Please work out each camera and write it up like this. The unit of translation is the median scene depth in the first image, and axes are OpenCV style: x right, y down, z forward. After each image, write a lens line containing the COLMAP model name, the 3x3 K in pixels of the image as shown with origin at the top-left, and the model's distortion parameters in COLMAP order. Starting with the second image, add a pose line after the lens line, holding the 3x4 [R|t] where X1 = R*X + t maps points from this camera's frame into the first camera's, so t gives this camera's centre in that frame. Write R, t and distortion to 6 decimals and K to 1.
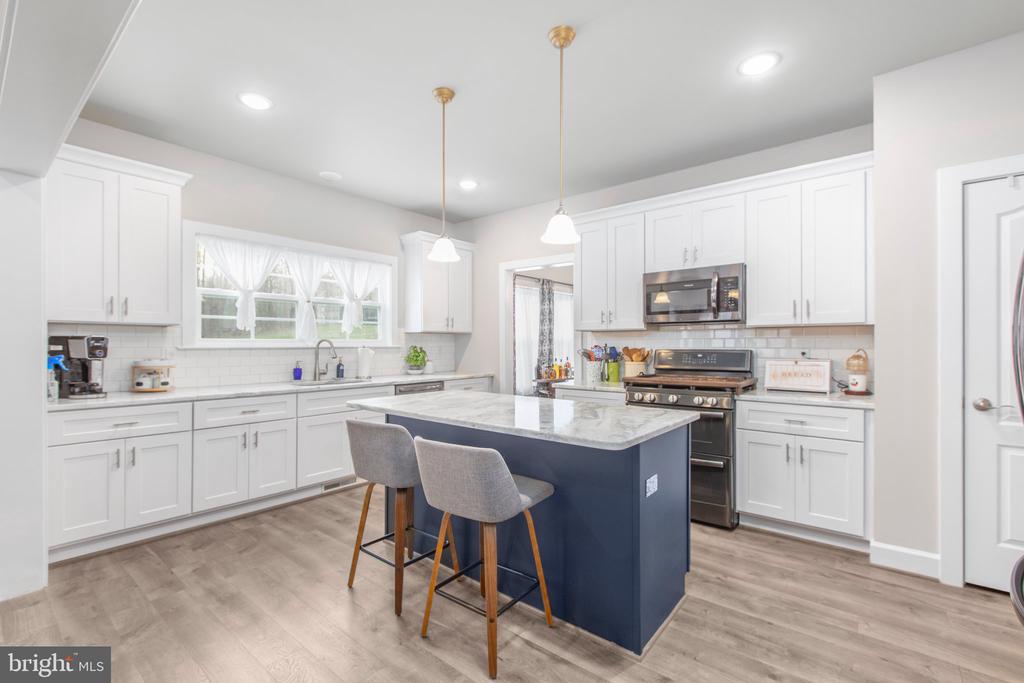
lens RADIAL K [[449.4, 0, 512.0], [0, 449.4, 341.5], [0, 0, 1]] dist [0.000567, -0.000039]
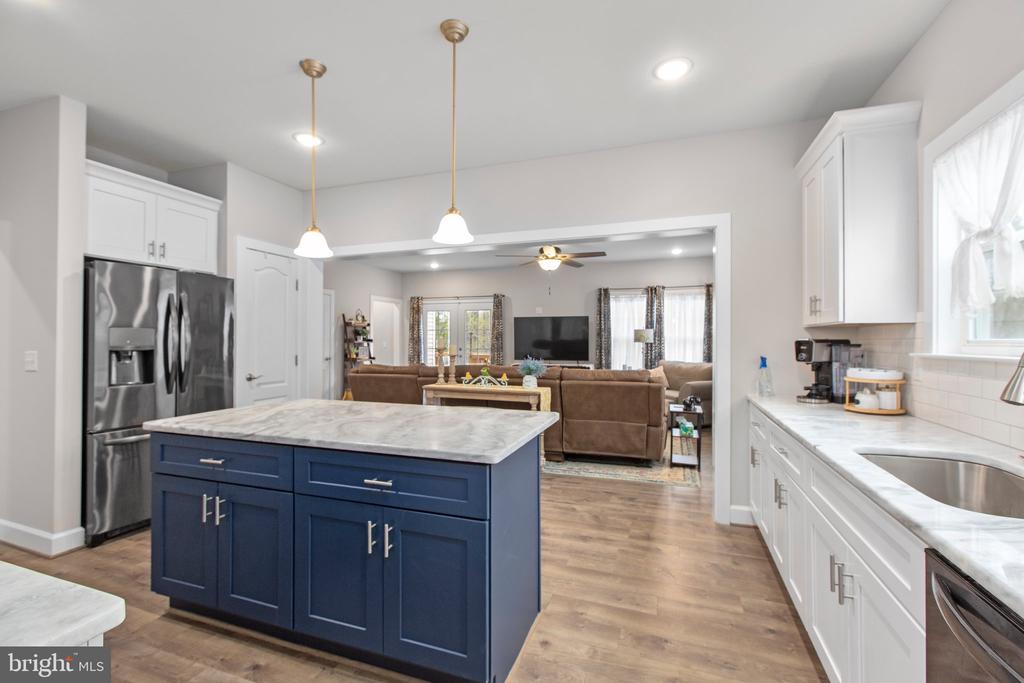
lens RADIAL K [[449.4, 0, 512.0], [0, 449.4, 341.5], [0, 0, 1]] dist [0.000567, -0.000039]
pose [[-0.942258, -0.001265, -0.334886, 0.013372], [-0.000053, 0.999993, -0.003629, -0.003733], [0.334888, -0.003402, -0.942252, 1.772375]]
